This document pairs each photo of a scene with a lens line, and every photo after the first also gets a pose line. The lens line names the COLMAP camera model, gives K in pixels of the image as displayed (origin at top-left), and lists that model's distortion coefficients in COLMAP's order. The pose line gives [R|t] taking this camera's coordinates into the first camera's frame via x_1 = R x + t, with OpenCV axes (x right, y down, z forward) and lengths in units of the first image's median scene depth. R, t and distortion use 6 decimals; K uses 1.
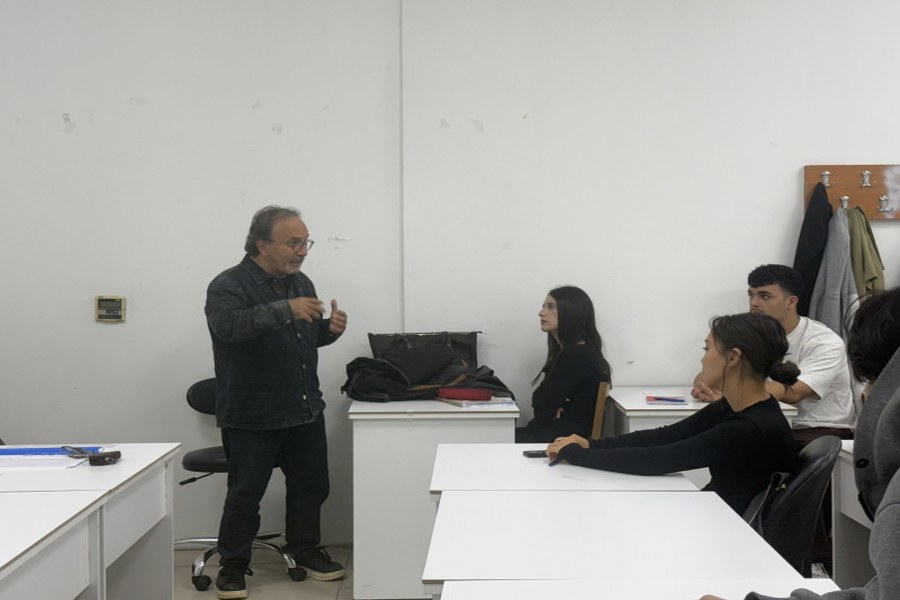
lens RADIAL K [[1225.0, 0, 450.0], [0, 1225.0, 300.0], [0, 0, 1]] dist [0.097665, -0.085631]
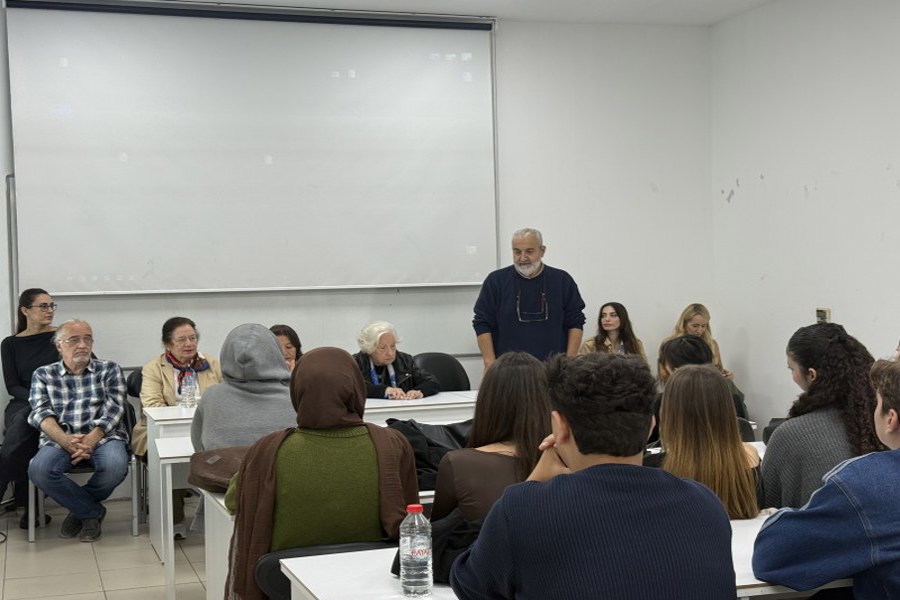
lens RADIAL K [[1225.0, 0, 450.0], [0, 1225.0, 300.0], [0, 0, 1]] dist [0.097665, -0.085631]
pose [[0.295912, 0.018095, -0.955044, 1.163469], [-0.008526, 0.999831, 0.016302, -0.039493], [0.955177, 0.003319, 0.296017, 0.177622]]
